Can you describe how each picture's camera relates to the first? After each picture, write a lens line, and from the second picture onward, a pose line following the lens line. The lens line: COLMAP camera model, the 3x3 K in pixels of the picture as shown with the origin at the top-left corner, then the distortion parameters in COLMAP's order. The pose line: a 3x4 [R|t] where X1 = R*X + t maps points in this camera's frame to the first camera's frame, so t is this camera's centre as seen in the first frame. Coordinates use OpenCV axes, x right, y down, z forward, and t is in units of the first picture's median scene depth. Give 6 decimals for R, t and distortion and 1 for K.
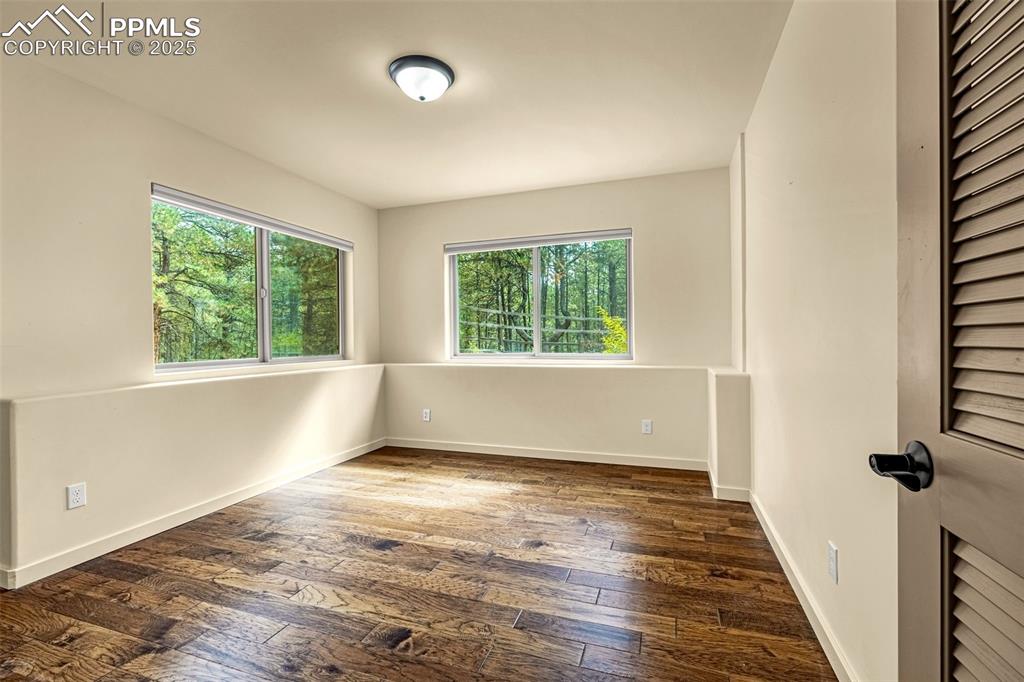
lens RADIAL K [[431.8, 0, 513.5], [0, 431.8, 340.7], [0, 0, 1]] dist [-0.000327, -0.000015]
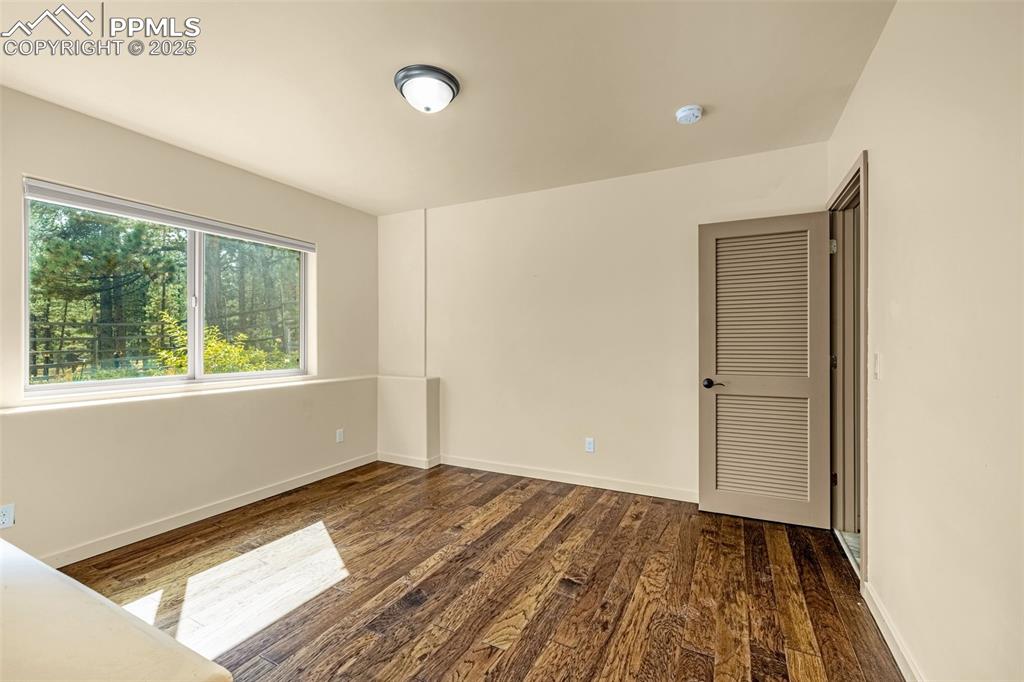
lens RADIAL K [[431.8, 0, 515.1], [0, 431.8, 342.7], [0, 0, 1]] dist [-0.000327, -0.000015]
pose [[0.149858, 0.008568, 0.988670, -0.895991], [0.002198, 0.999957, -0.008999, -0.028158], [-0.988705, 0.003521, 0.149832, 0.528879]]
